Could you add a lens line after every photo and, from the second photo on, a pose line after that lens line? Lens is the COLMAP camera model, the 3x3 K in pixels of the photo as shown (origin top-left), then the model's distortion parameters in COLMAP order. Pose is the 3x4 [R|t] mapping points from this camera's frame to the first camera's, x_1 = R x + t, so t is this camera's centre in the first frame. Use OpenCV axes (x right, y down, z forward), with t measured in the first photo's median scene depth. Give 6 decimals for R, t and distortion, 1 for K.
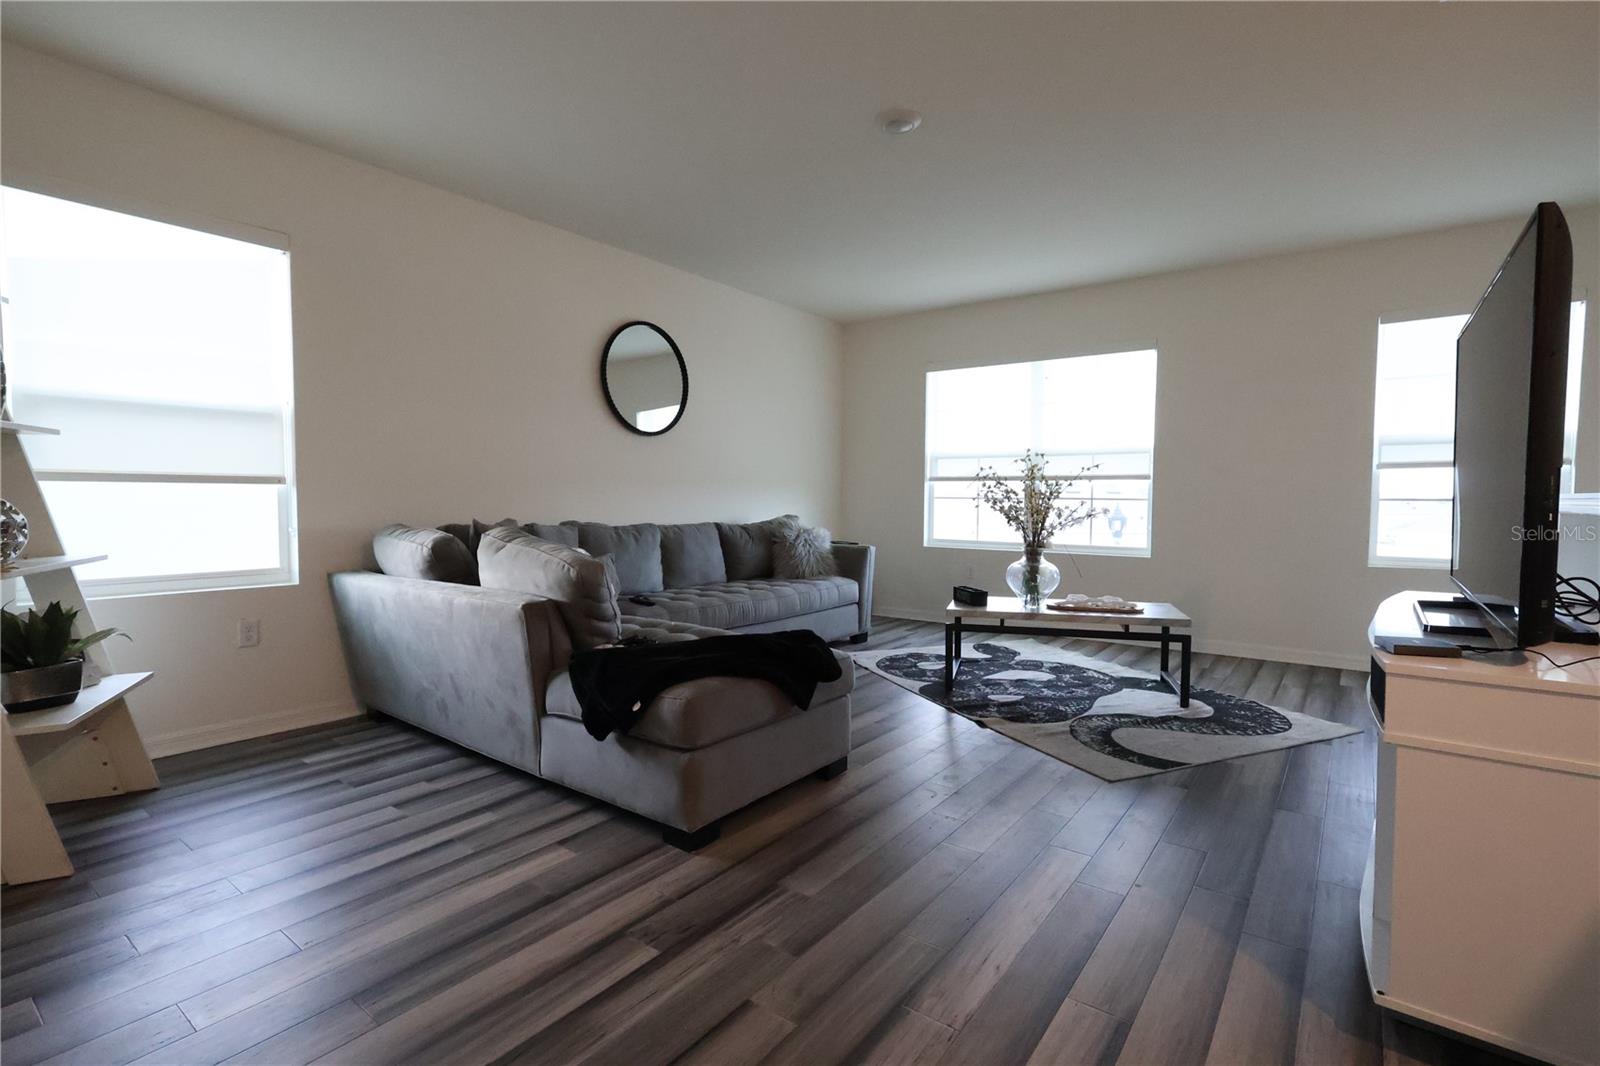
lens RADIAL K [[738.3, 0, 795.2], [0, 738.3, 527.5], [0, 0, 1]] dist [-0.000219, 0.000542]
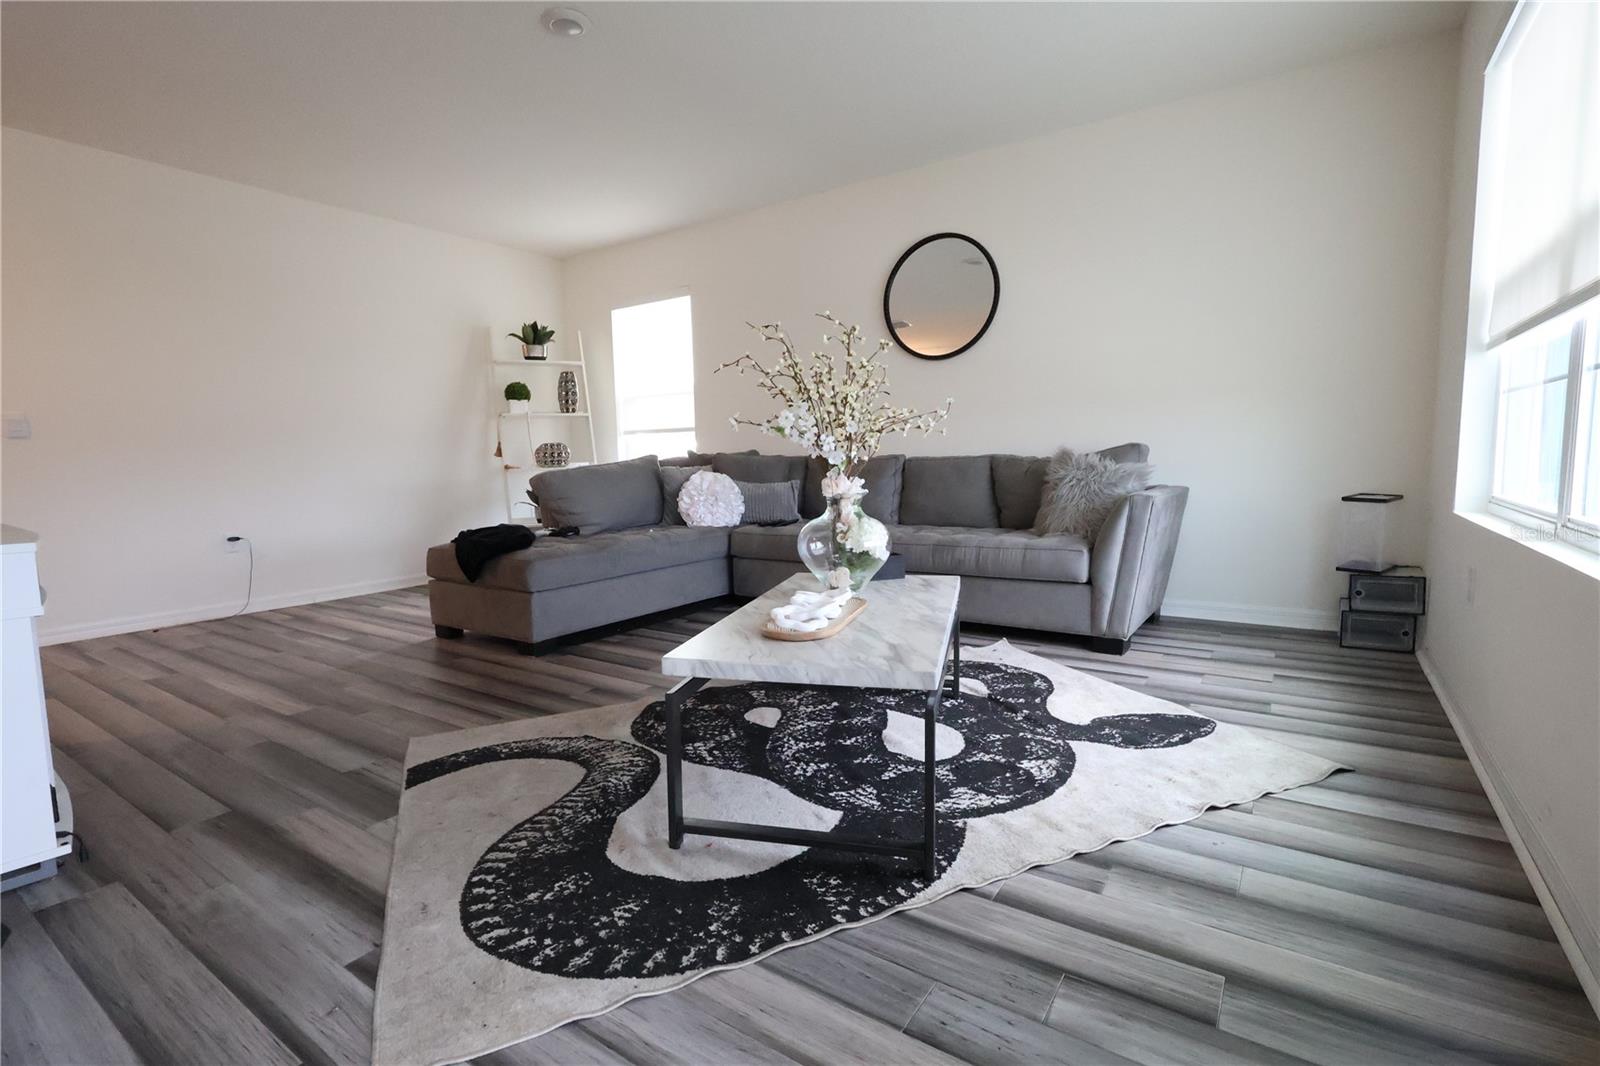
lens RADIAL K [[738.3, 0, 798.3], [0, 738.3, 535.1], [0, 0, 1]] dist [-0.000219, 0.000542]
pose [[0.063507, 0.096003, -0.993353, 1.050936], [-0.030799, 0.995077, 0.094200, 0.017873], [0.997506, 0.024612, 0.066151, 1.145878]]
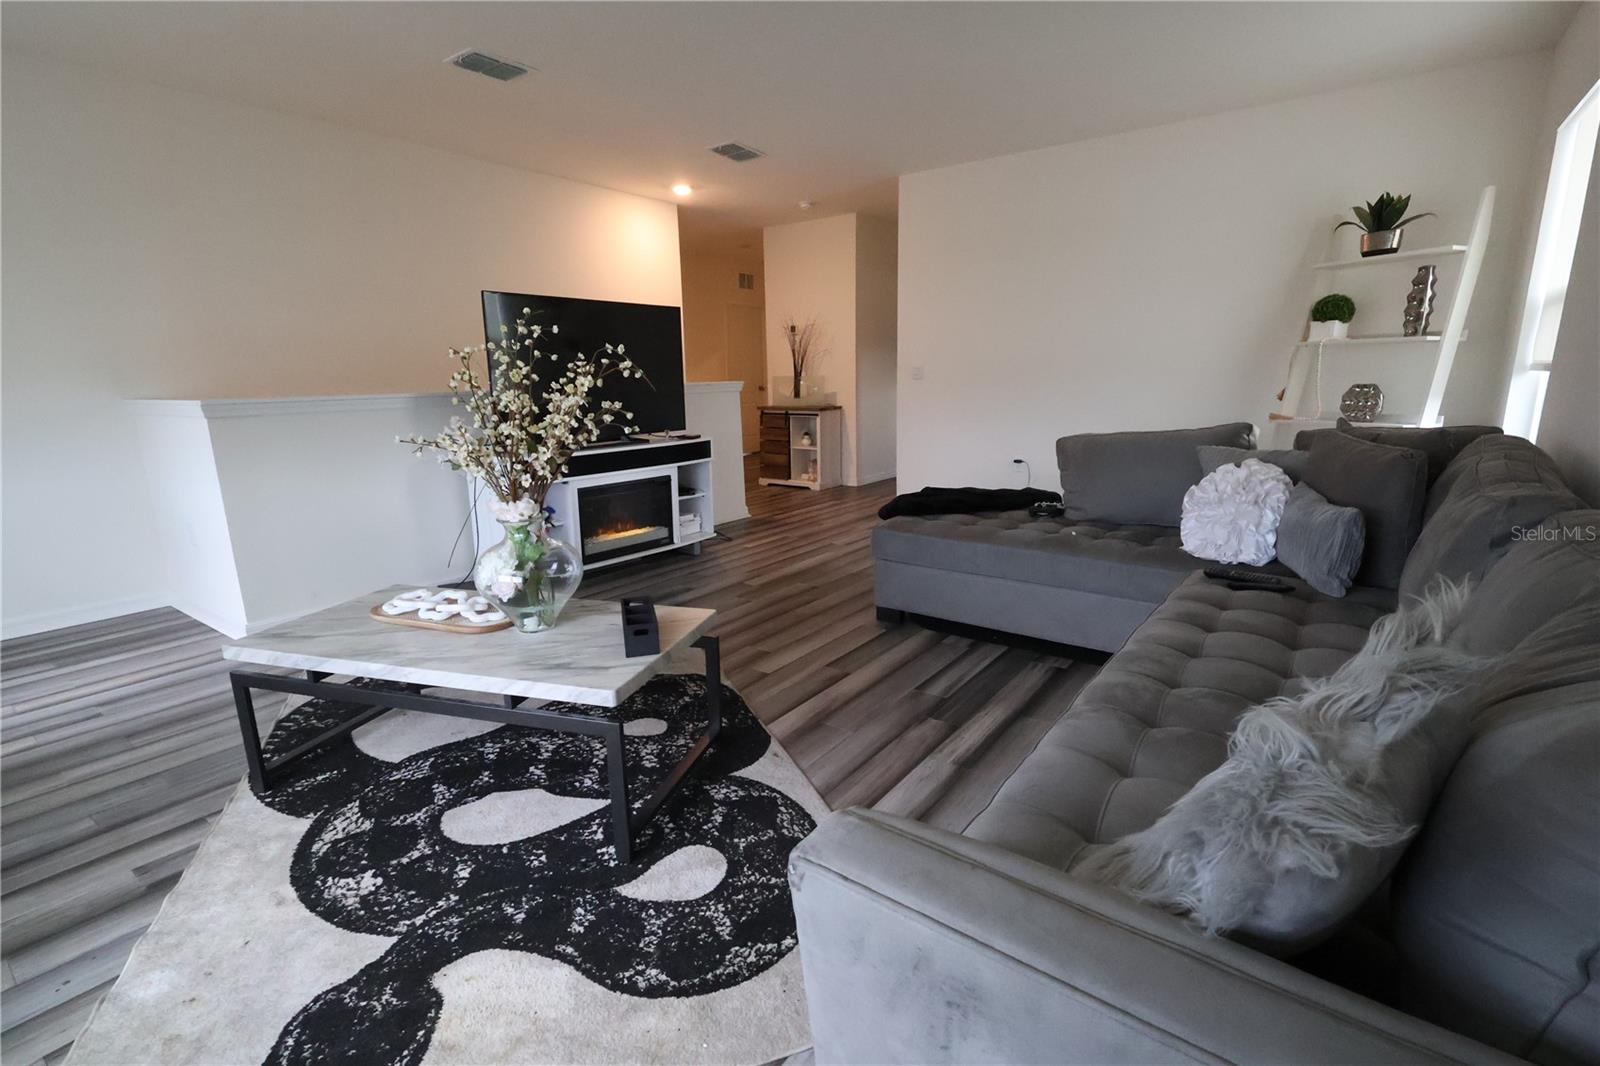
lens RADIAL K [[738.3, 0, 803.1], [0, 738.3, 536.7], [0, 0, 1]] dist [-0.000219, 0.000542]
pose [[-0.999514, 0.013771, -0.027963, 0.191231], [0.005761, 0.963275, 0.268455, -0.099306], [0.030633, 0.268163, -0.962886, 1.808751]]
